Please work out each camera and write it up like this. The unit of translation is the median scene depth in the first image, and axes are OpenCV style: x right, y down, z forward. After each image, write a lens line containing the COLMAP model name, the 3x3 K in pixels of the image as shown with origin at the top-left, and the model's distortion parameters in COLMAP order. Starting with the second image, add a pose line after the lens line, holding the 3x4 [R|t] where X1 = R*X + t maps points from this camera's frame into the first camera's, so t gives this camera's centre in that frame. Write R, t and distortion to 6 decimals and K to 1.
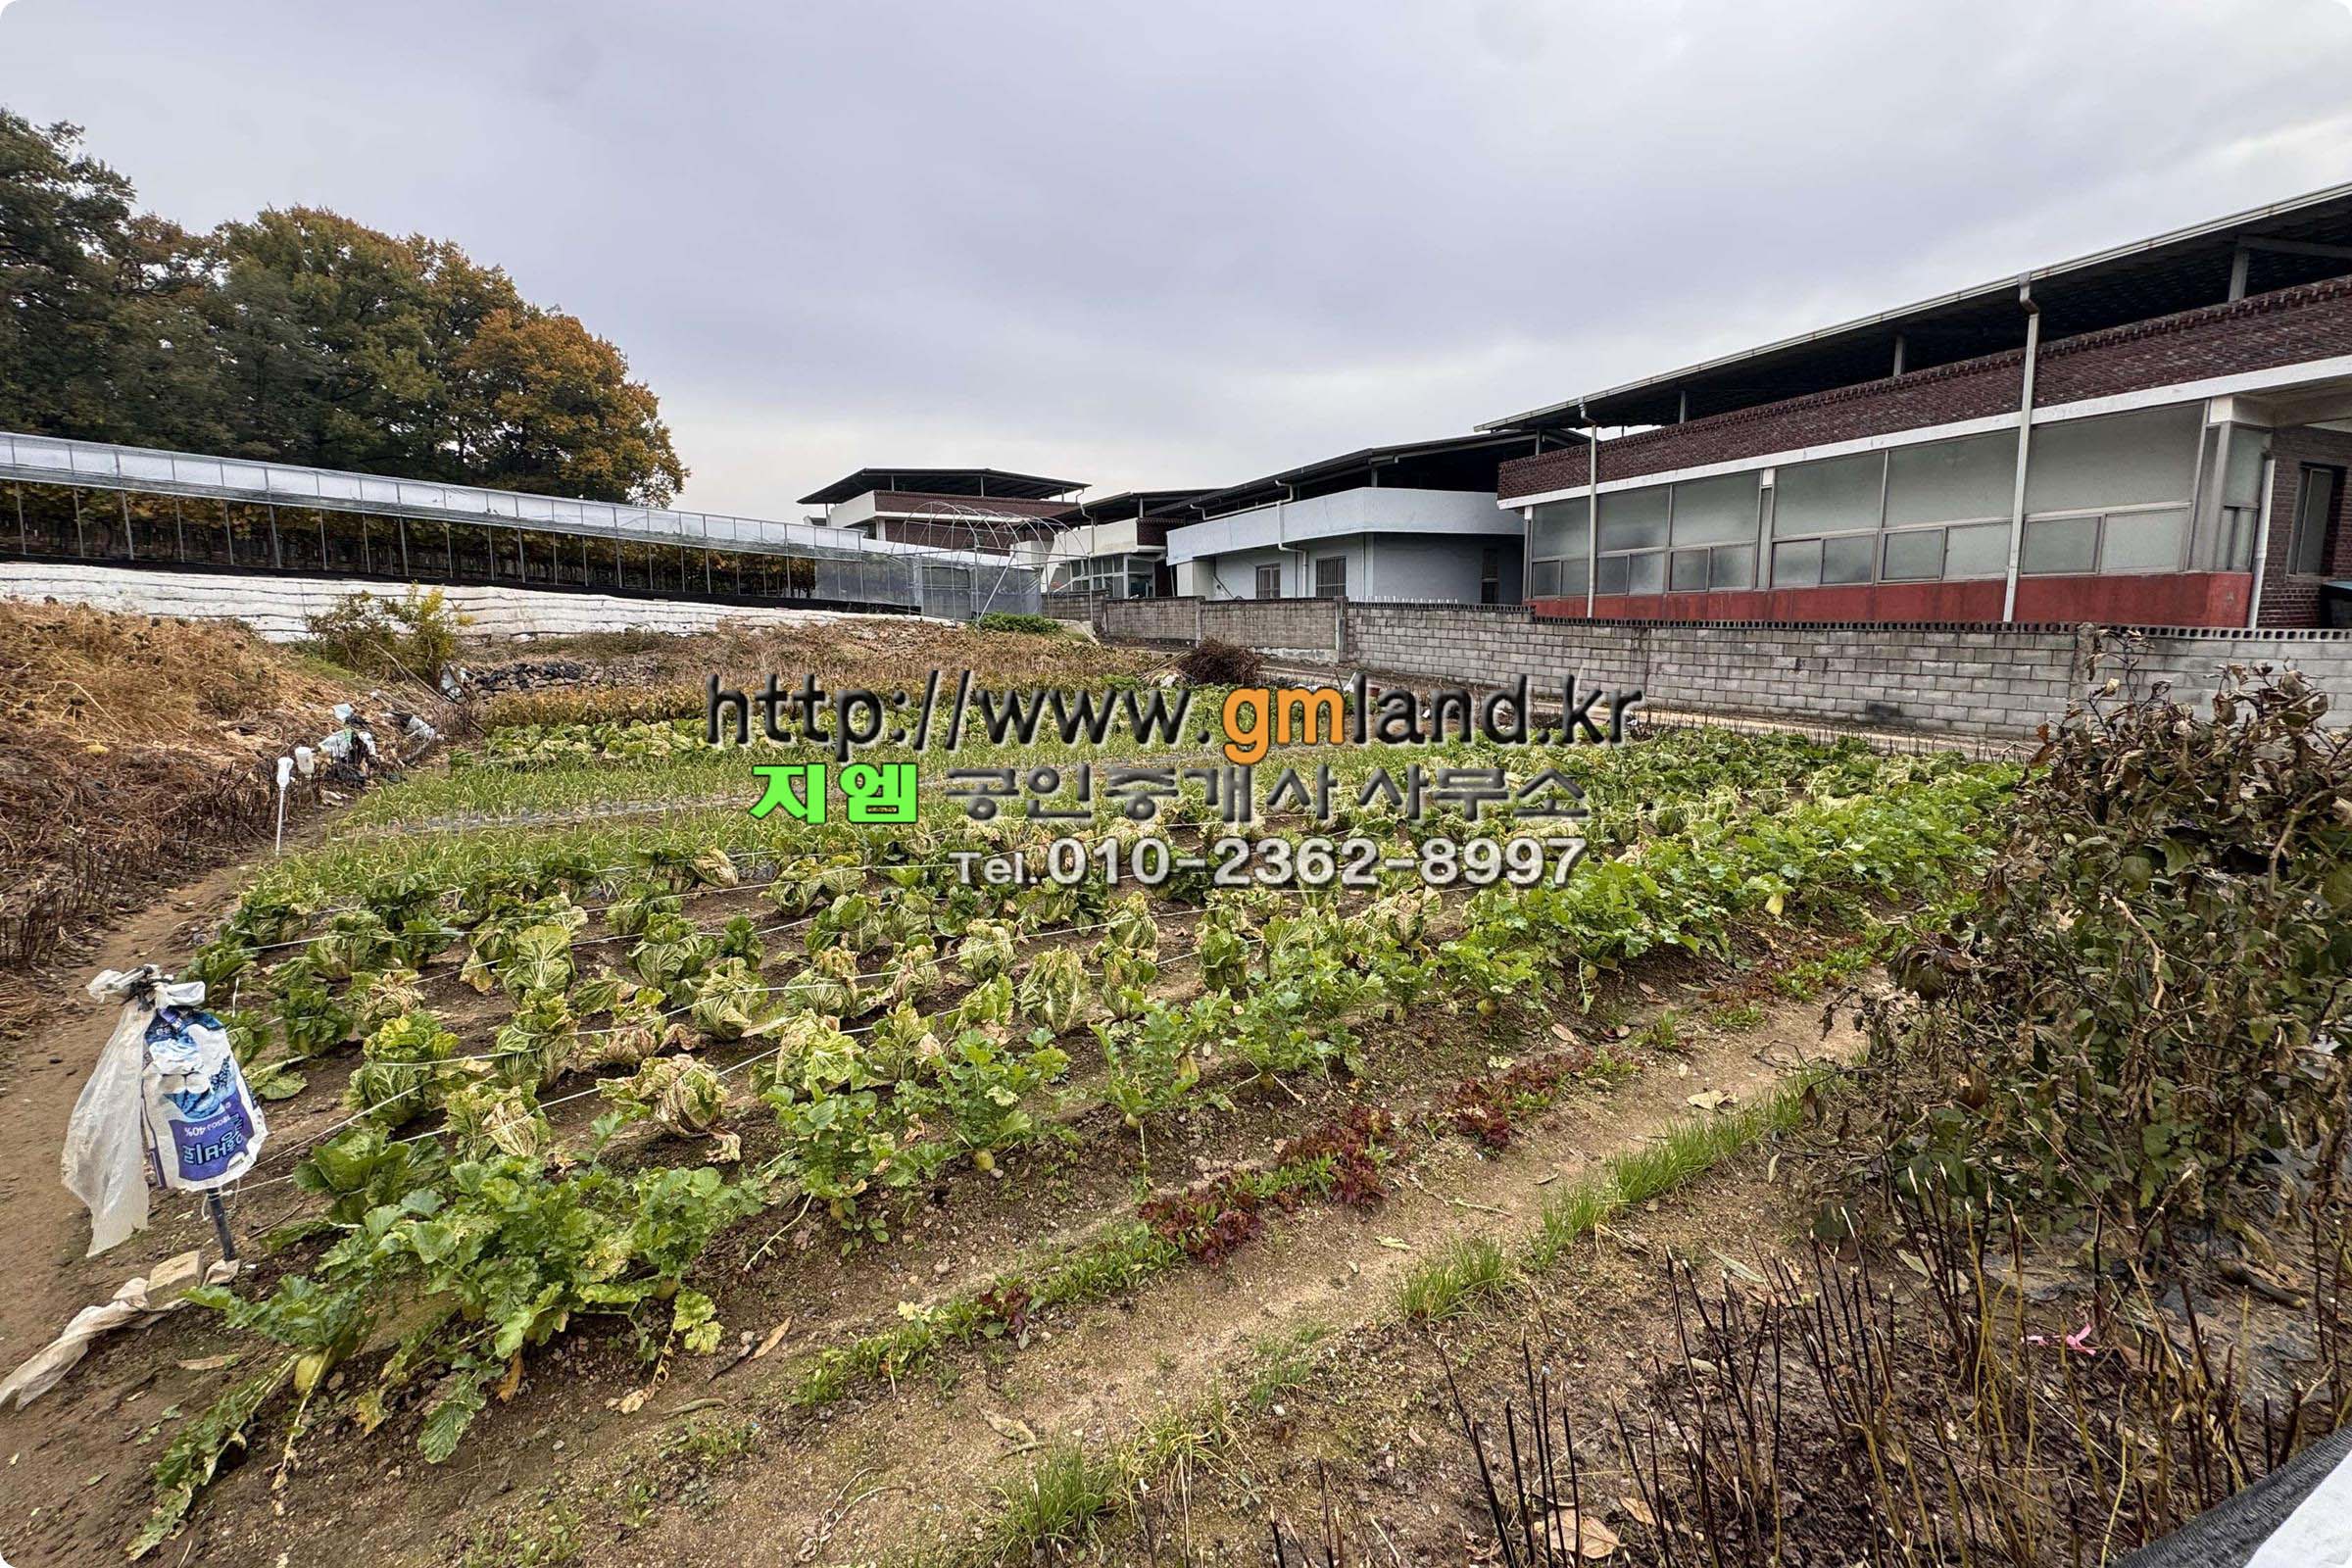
lens RADIAL K [[950.5, 0, 1157.1], [0, 950.5, 753.2], [0, 0, 1]] dist [-0.003033, -0.000171]
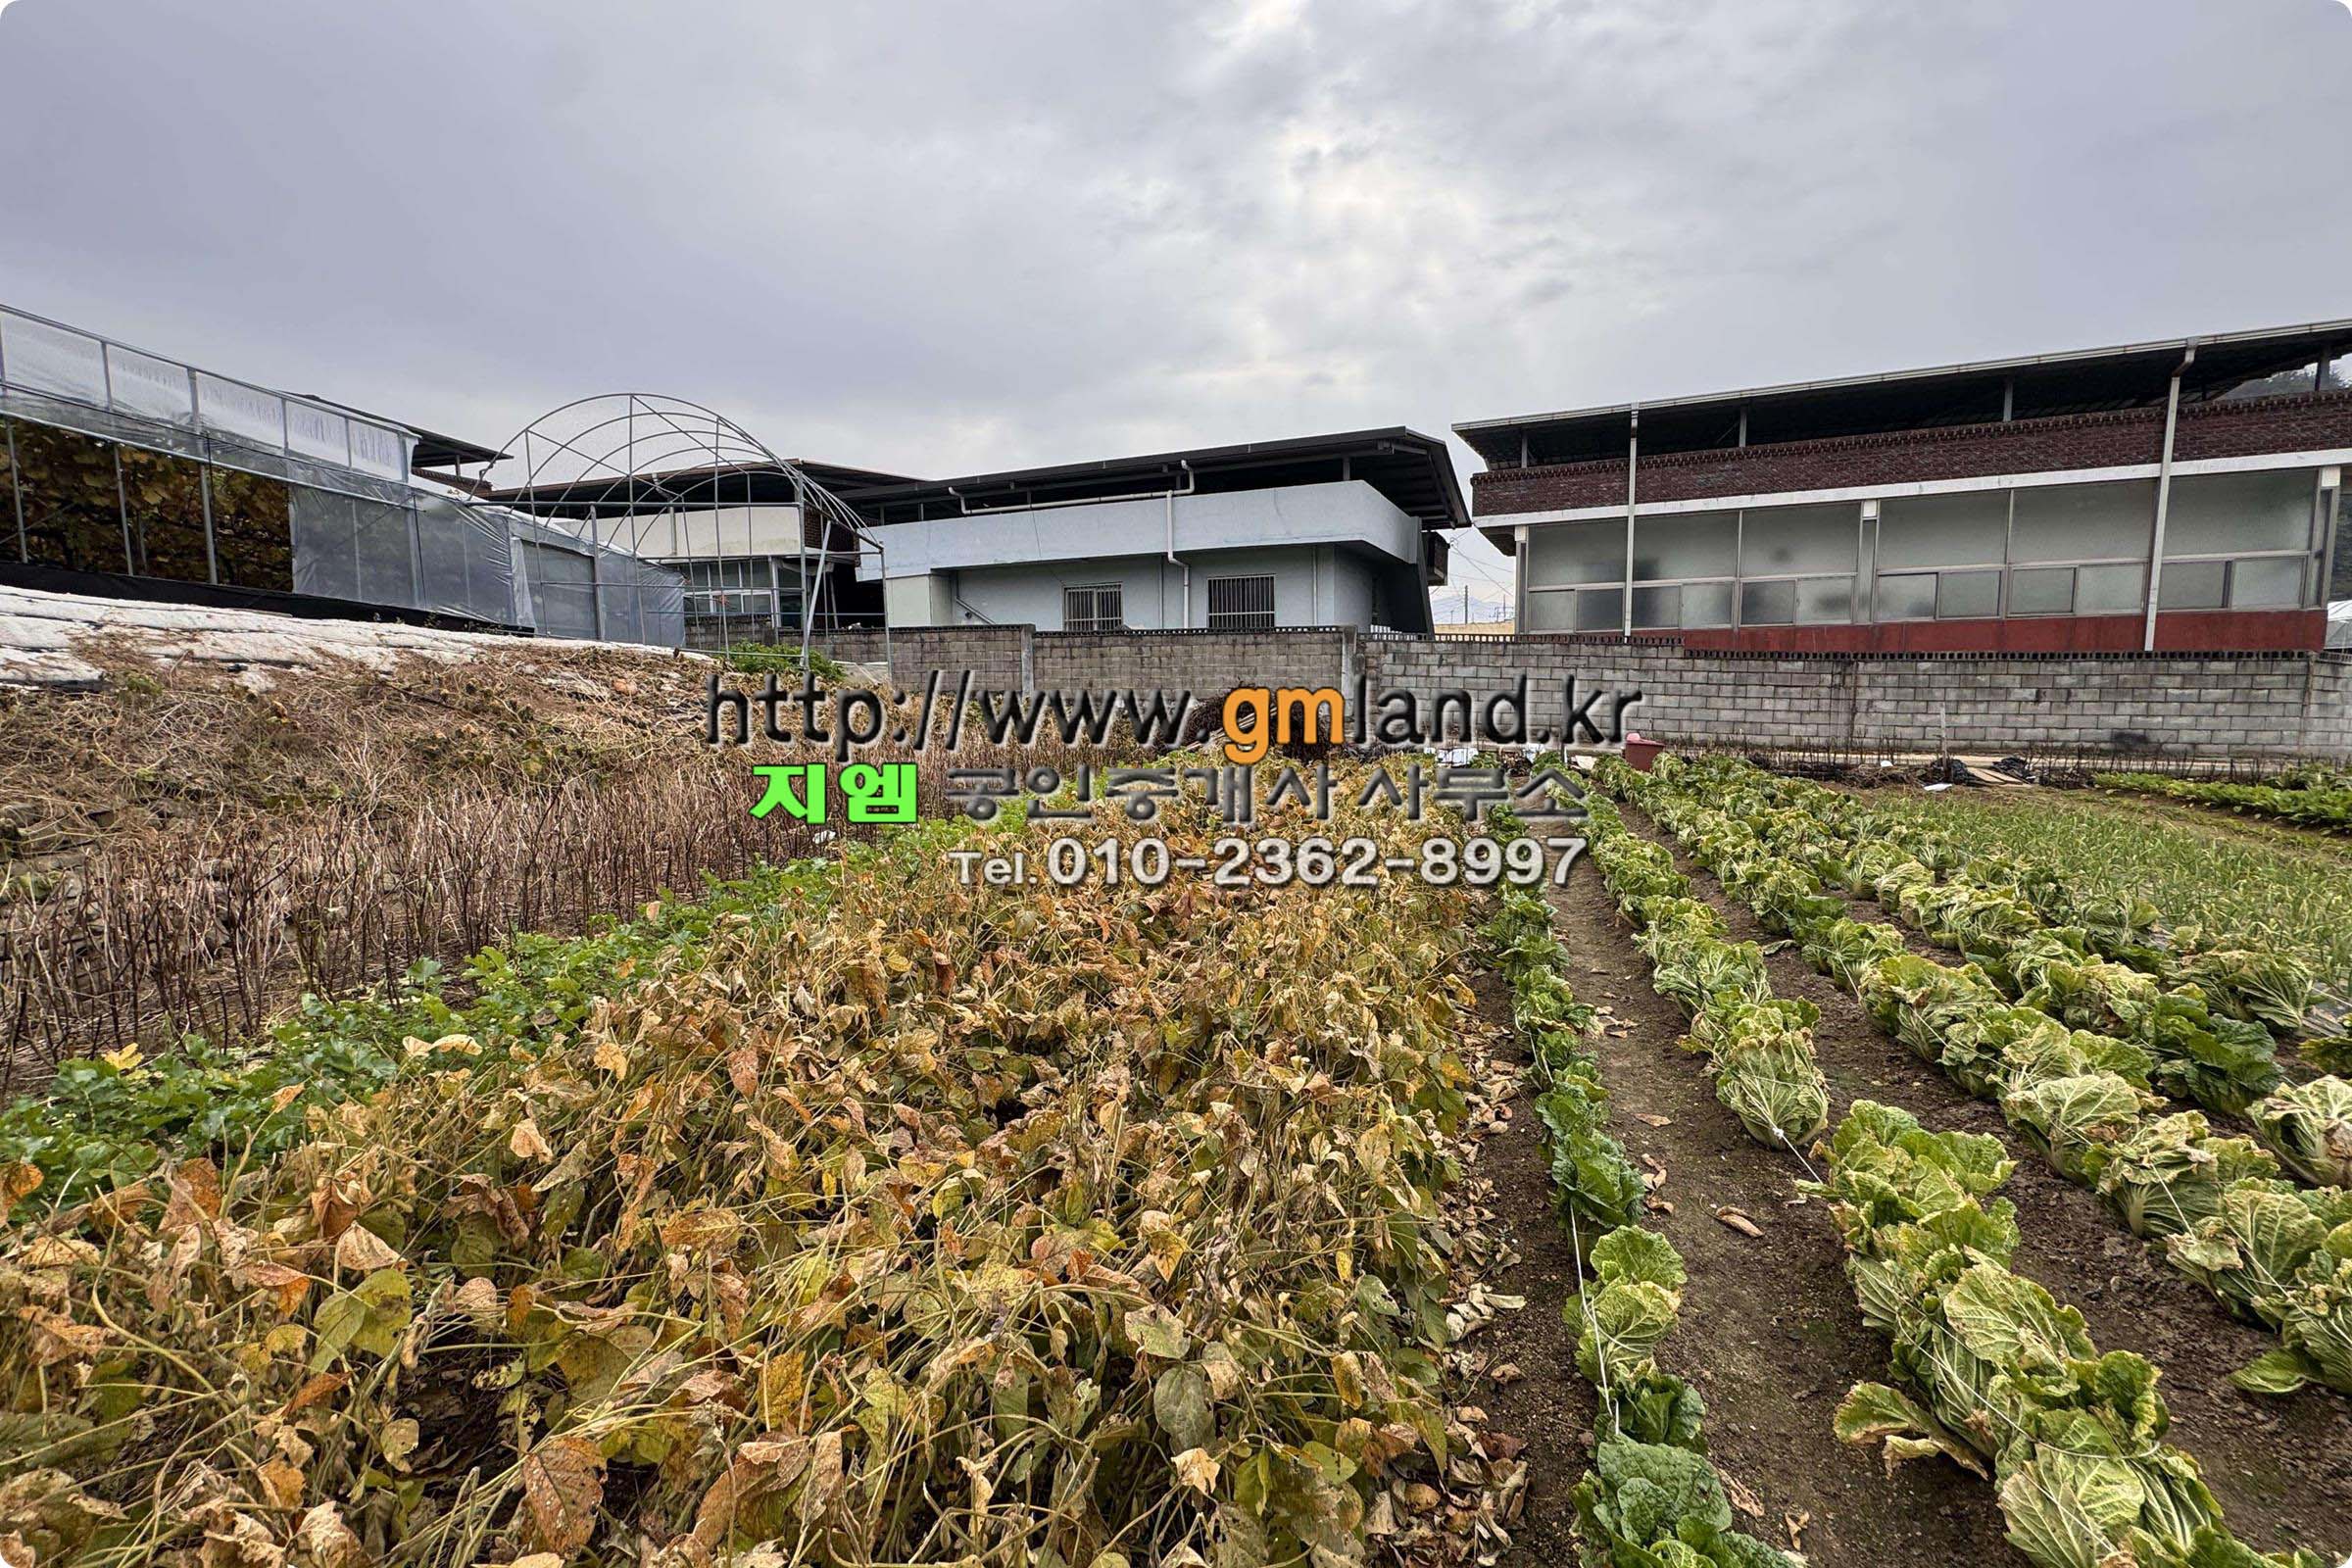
lens RADIAL K [[950.5, 0, 1157.1], [0, 950.5, 753.2], [0, 0, 1]] dist [-0.003033, -0.000171]
pose [[0.731774, -0.059784, 0.678920, -0.743412], [0.100691, 0.994697, -0.020940, -0.122153], [-0.674068, 0.083685, 0.733914, 1.039135]]
